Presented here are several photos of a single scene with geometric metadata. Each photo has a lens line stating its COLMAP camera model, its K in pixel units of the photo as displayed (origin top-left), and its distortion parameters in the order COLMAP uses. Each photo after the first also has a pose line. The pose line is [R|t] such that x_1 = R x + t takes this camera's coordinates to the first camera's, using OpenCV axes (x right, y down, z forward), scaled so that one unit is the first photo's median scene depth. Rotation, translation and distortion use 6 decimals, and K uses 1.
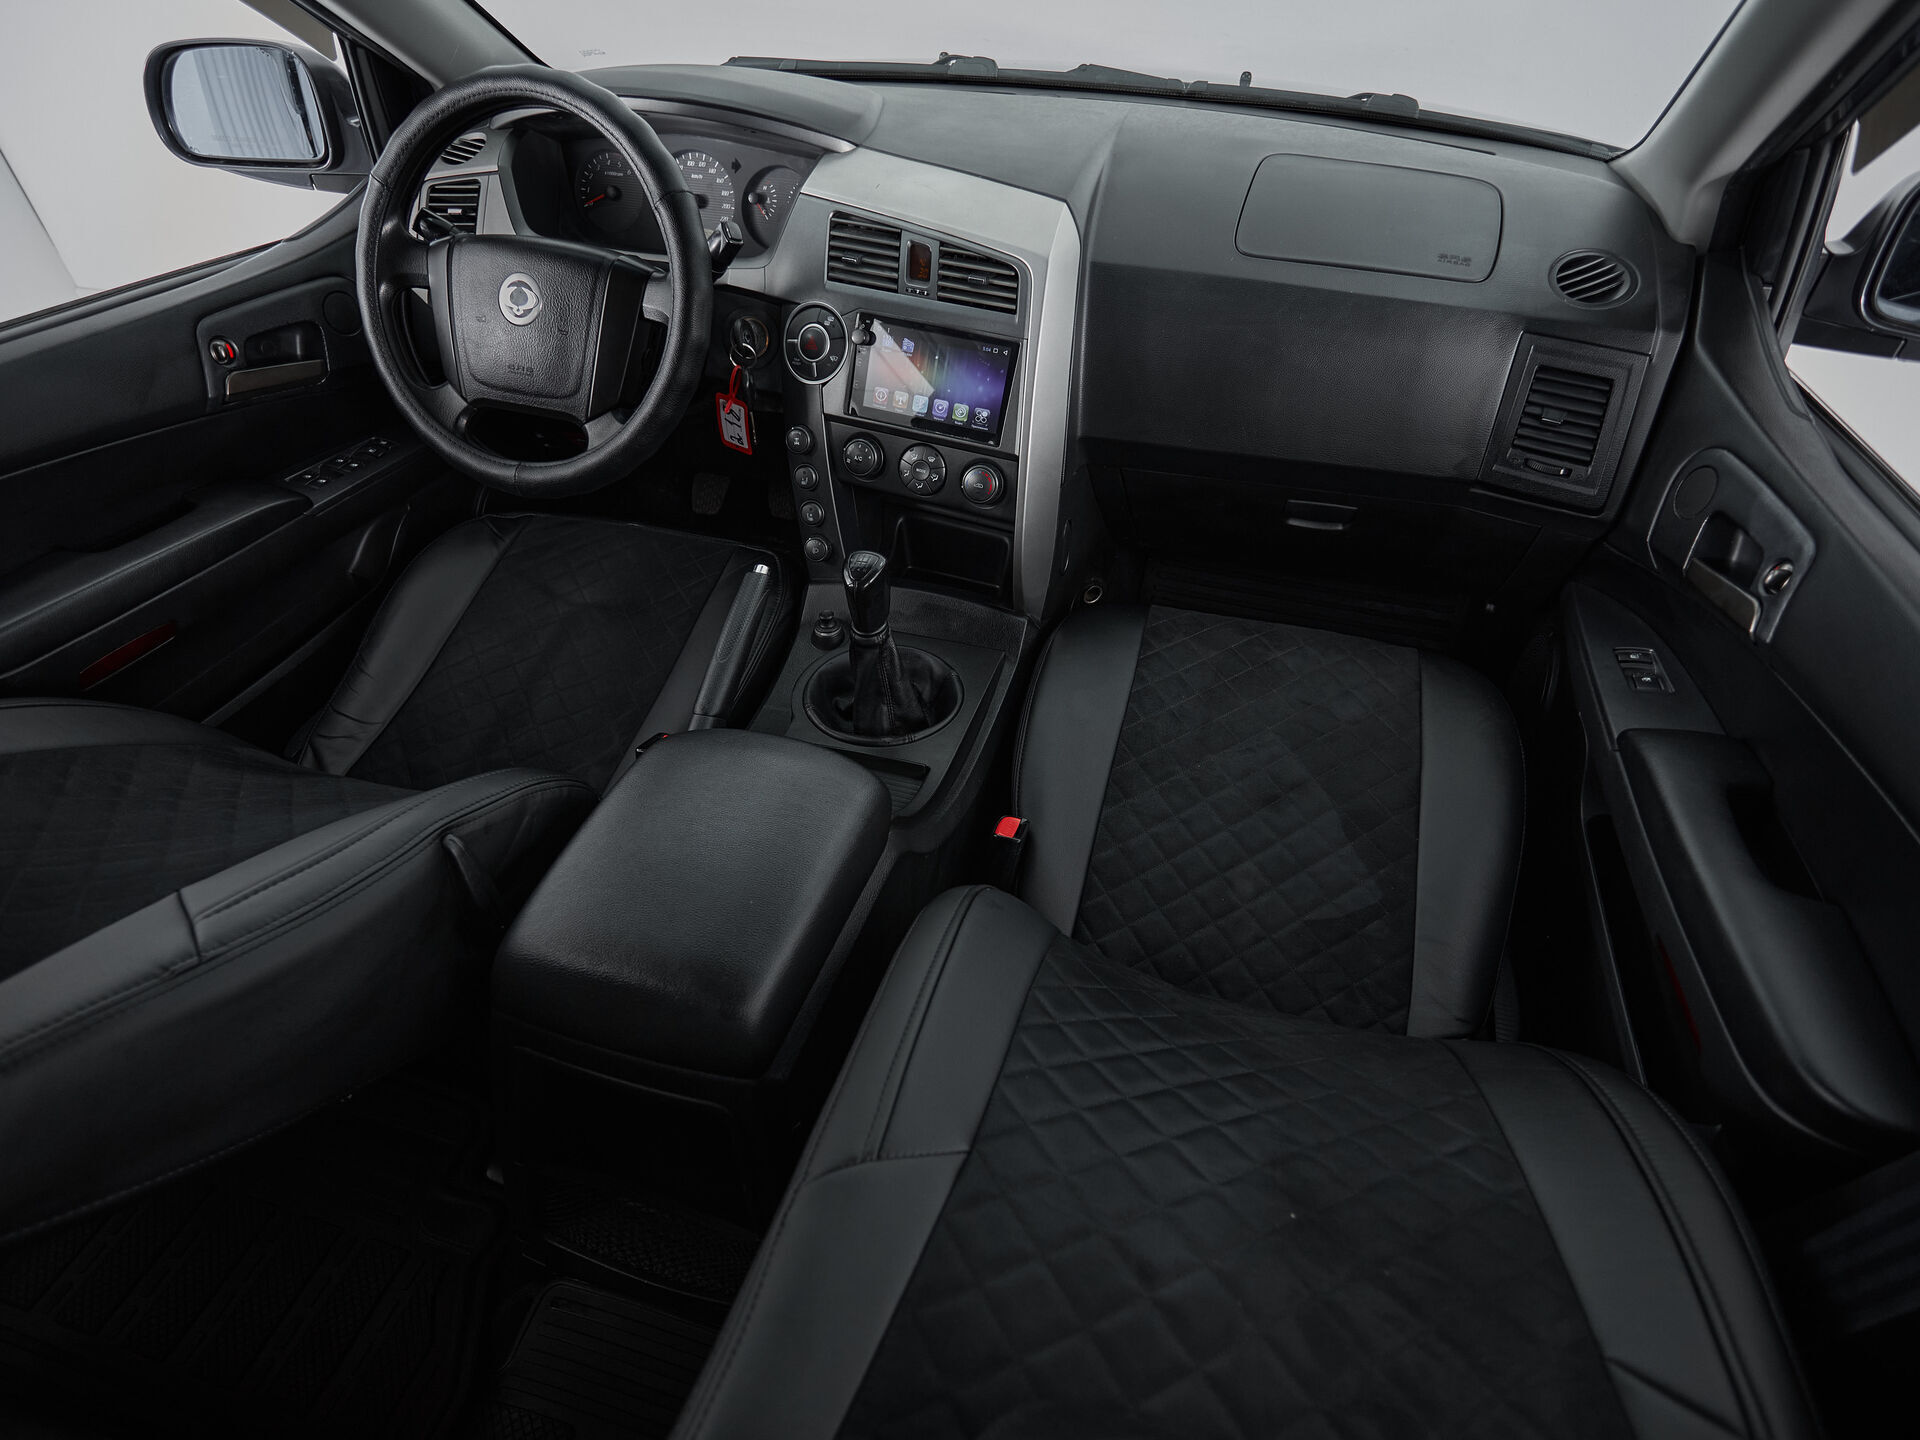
lens RADIAL K [[1050.0, 0, 951.8], [0, 1050.0, 718.9], [0, 0, 1]] dist [0.000449, -0.001963]
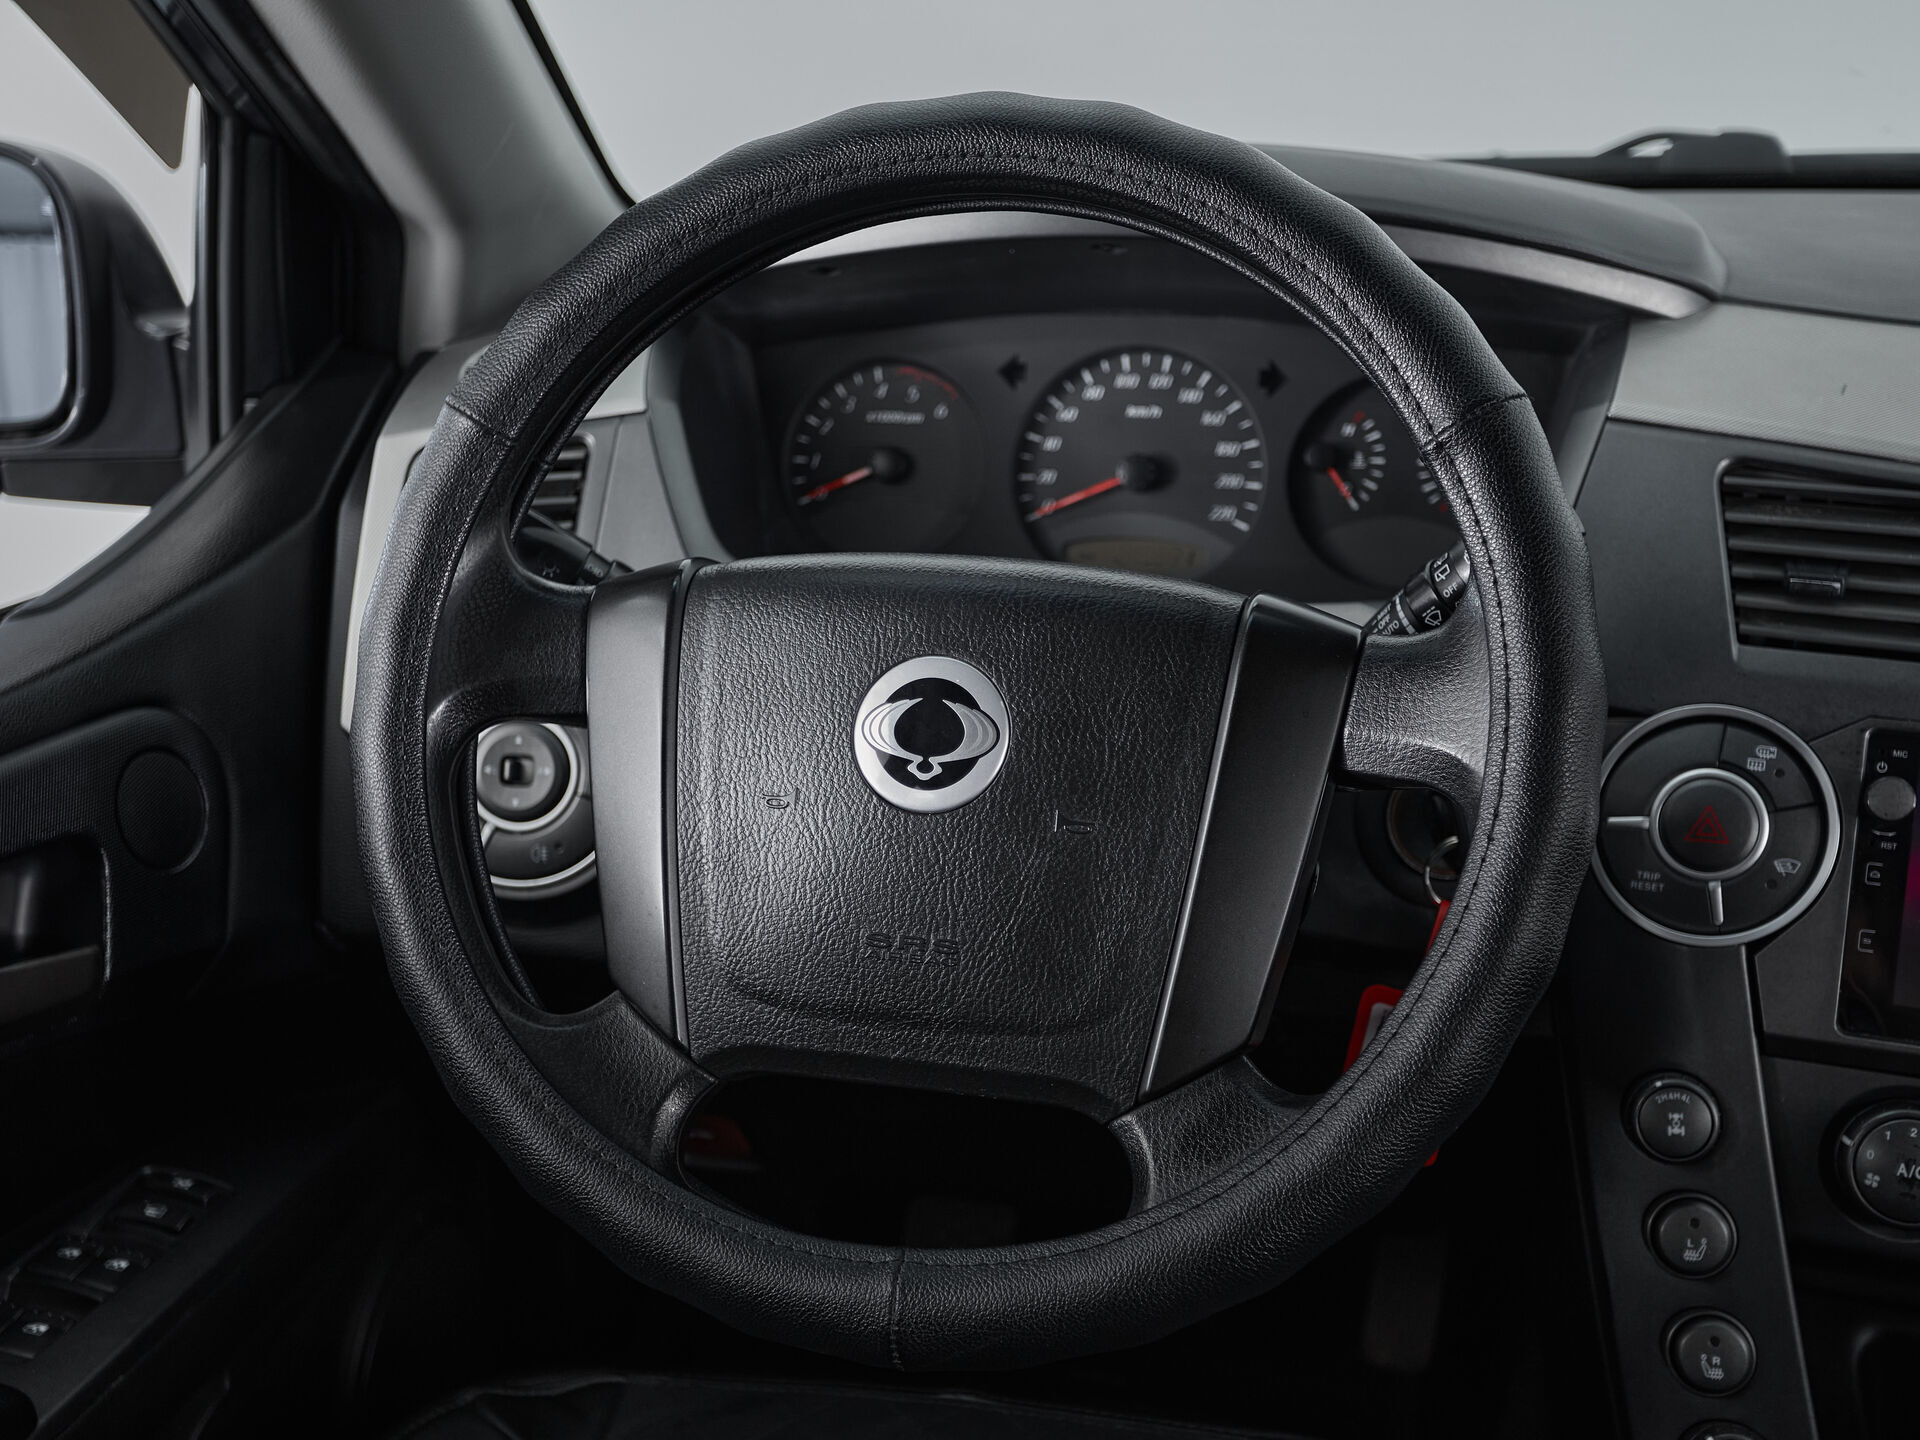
lens RADIAL K [[2390.5, 0, 935.8], [0, 2390.5, 717.7], [0, 0, 1]] dist [0.049478, 0.000000]
pose [[0.997831, -0.044403, 0.048602, -0.417140], [0.059495, 0.924275, -0.377063, -0.126200], [-0.028179, 0.379137, 0.924911, 0.316168]]
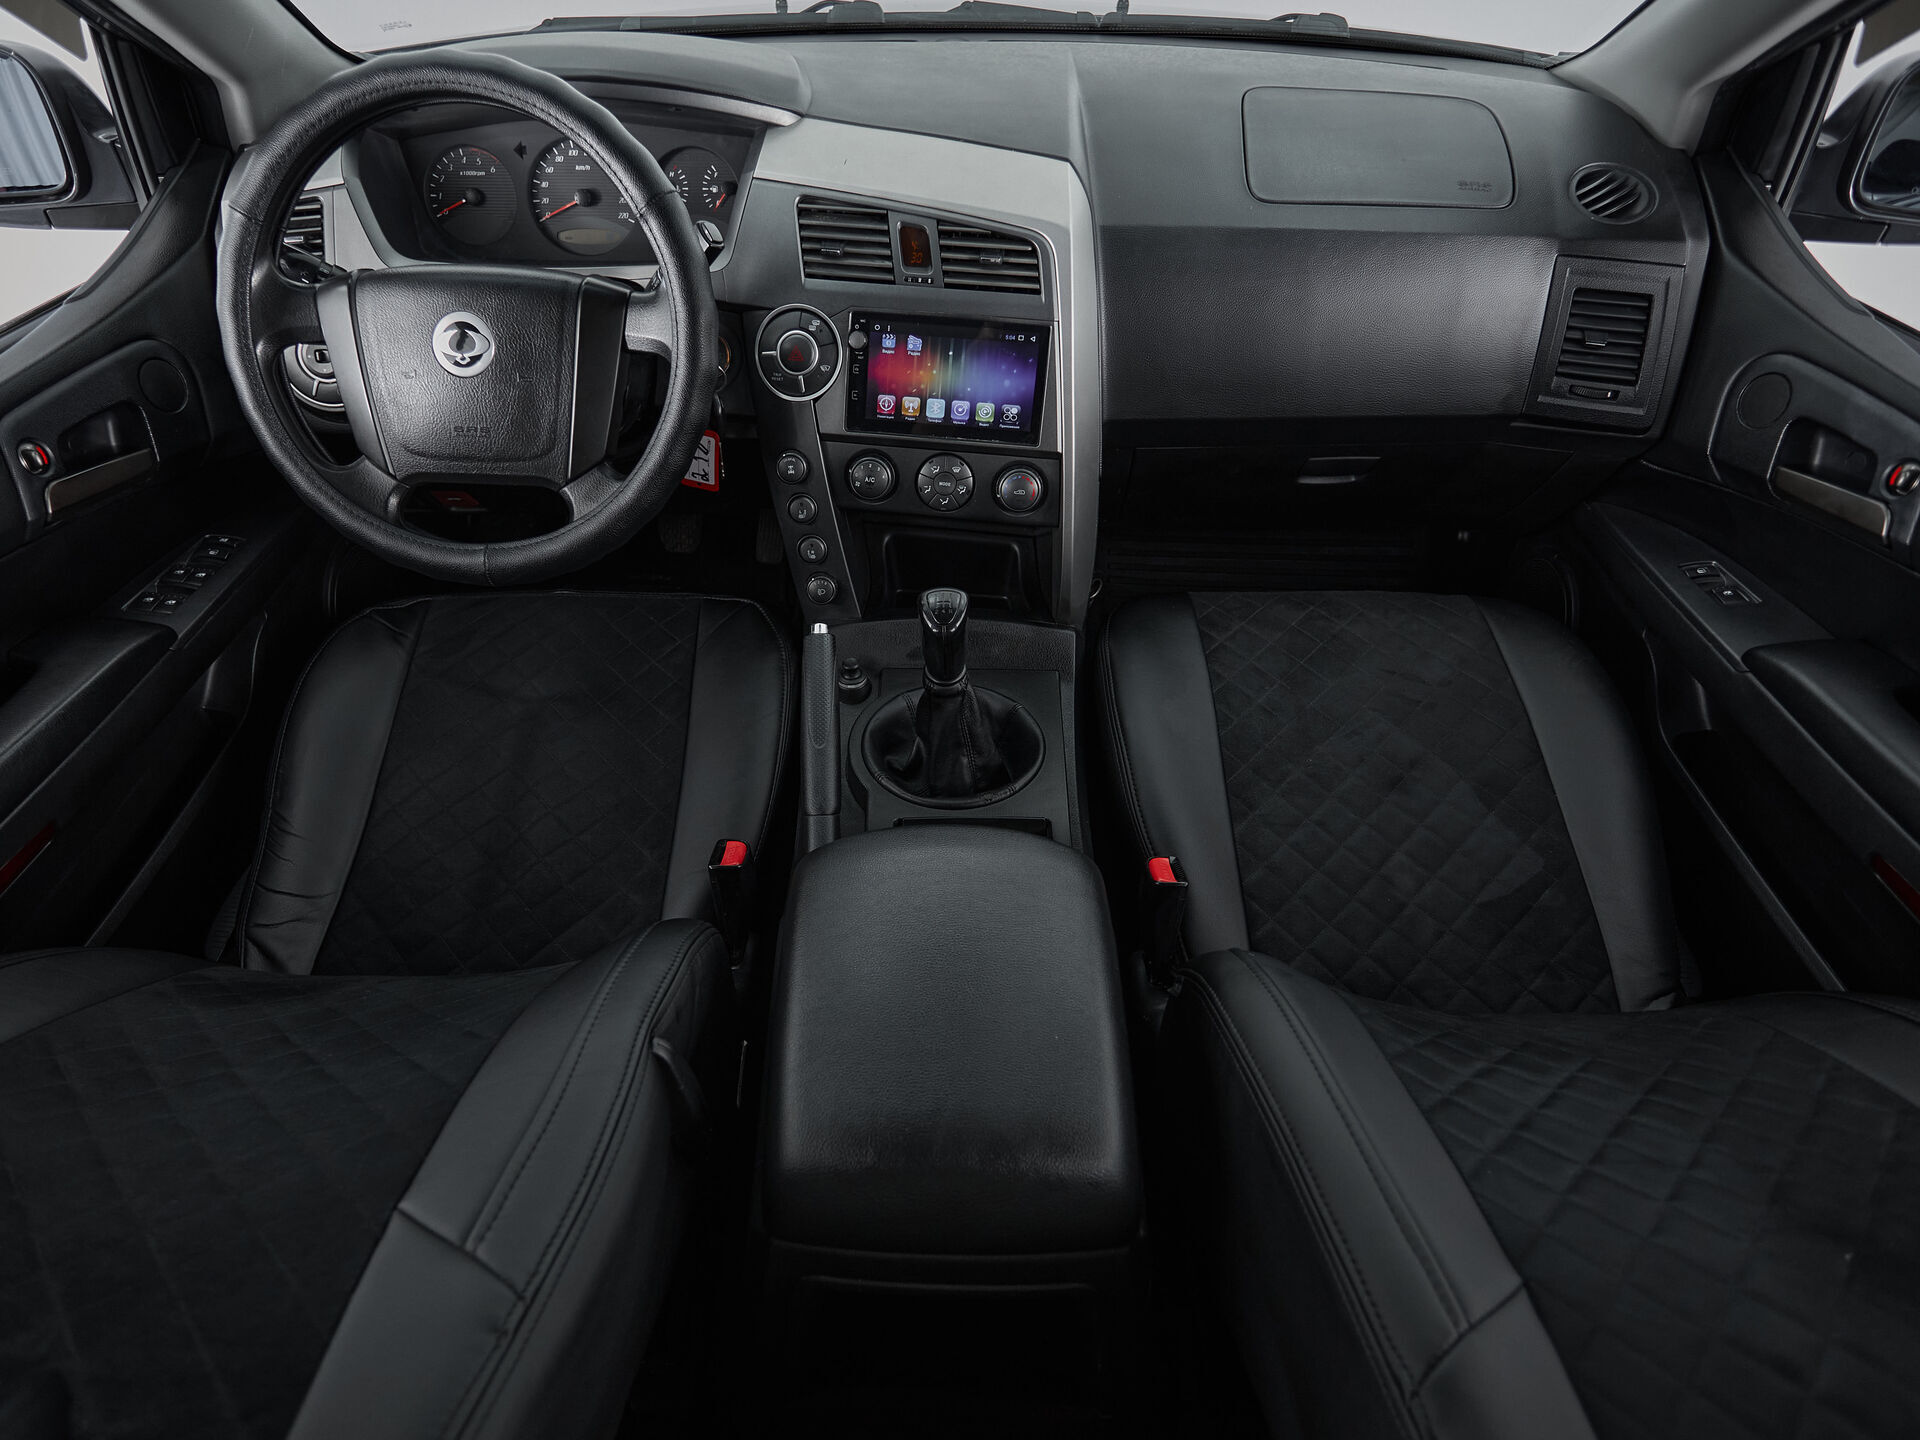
lens RADIAL K [[1129.8, 0, 901.0], [0, 1129.8, 724.7], [0, 0, 1]] dist [0.004017, -0.004667]
pose [[0.967071, -0.178947, 0.180977, -0.278311], [0.175774, 0.983858, 0.033555, -0.079796], [-0.184060, -0.000639, 0.982915, 0.086336]]
